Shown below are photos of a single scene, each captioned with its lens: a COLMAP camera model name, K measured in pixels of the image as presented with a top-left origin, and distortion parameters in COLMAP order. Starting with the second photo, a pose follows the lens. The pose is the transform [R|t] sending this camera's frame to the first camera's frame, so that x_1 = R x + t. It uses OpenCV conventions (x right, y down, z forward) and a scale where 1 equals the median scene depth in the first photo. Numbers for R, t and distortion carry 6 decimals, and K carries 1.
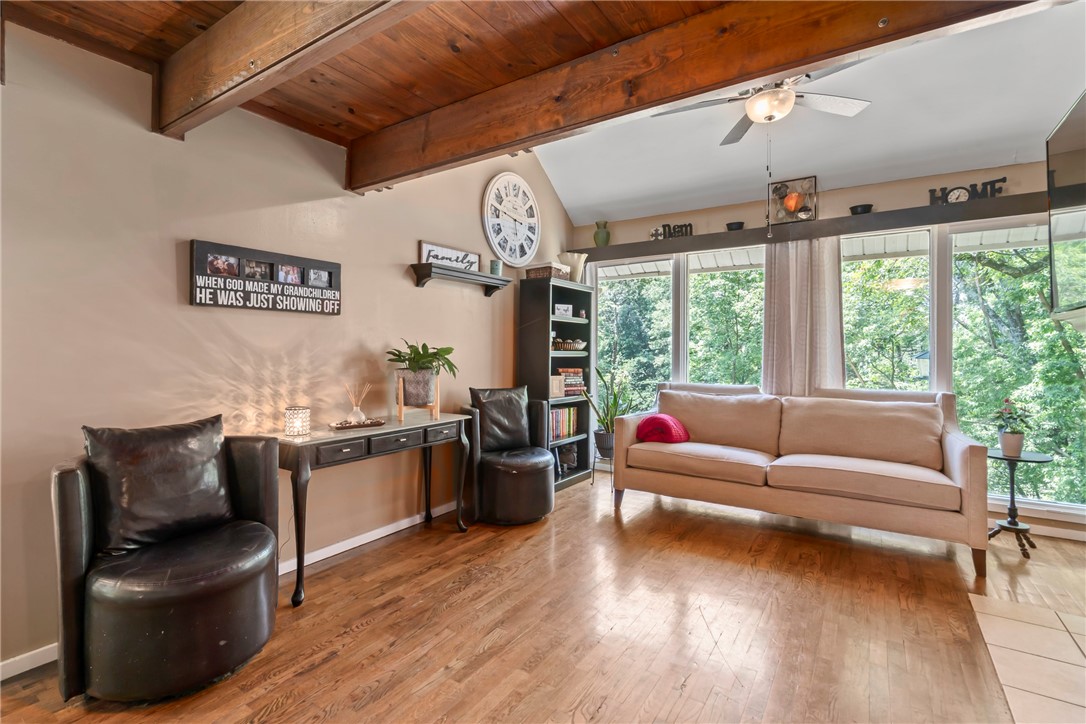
lens RADIAL K [[497.7, 0, 535.1], [0, 497.7, 352.7], [0, 0, 1]] dist [-0.004554, 0.001712]
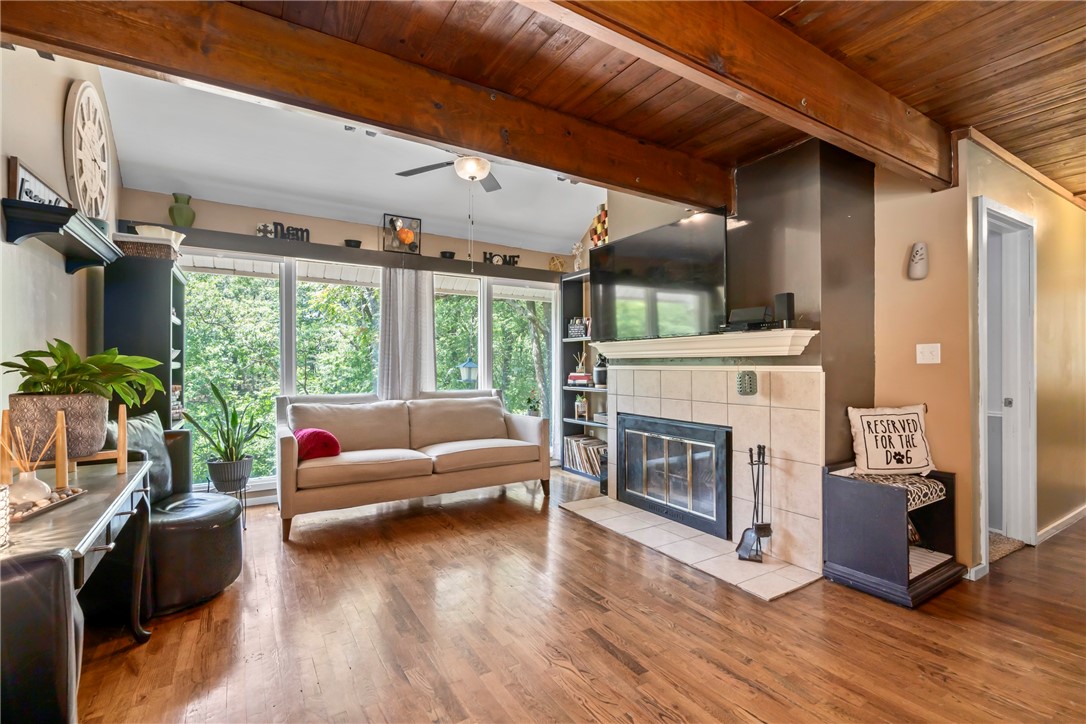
lens RADIAL K [[497.7, 0, 526.0], [0, 497.7, 370.9], [0, 0, 1]] dist [-0.004554, 0.001712]
pose [[0.419263, -0.016850, 0.907708, -0.495337], [0.002737, 0.999847, 0.017296, -0.001530], [-0.907861, -0.004767, 0.419245, 0.269322]]
